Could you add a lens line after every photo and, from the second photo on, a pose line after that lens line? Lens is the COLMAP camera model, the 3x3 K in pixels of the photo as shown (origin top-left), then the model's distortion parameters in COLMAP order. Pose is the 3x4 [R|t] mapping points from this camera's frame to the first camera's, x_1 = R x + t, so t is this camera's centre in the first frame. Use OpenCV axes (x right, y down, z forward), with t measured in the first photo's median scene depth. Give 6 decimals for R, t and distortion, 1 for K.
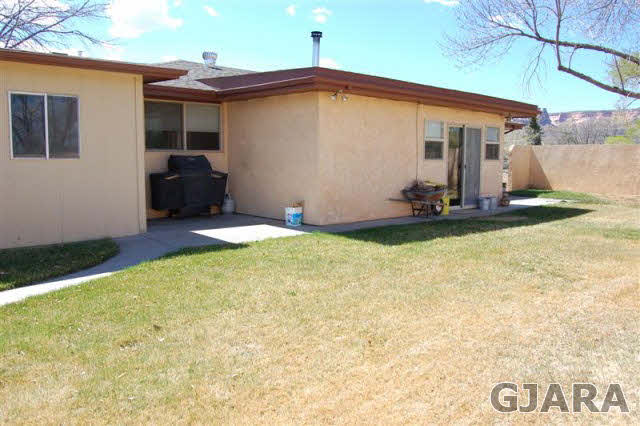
lens RADIAL K [[502.9, 0, 323.4], [0, 502.9, 215.3], [0, 0, 1]] dist [-0.098609, 0.043721]
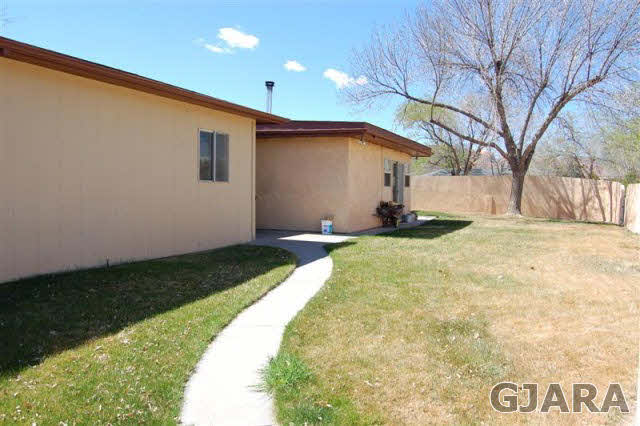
lens RADIAL K [[502.9, 0, 323.4], [0, 502.9, 215.3], [0, 0, 1]] dist [-0.098609, 0.043721]
pose [[0.906963, -0.018198, 0.420816, -0.541361], [0.042743, 0.997885, -0.048968, 0.030398], [-0.419035, 0.062399, 0.905823, -0.188673]]
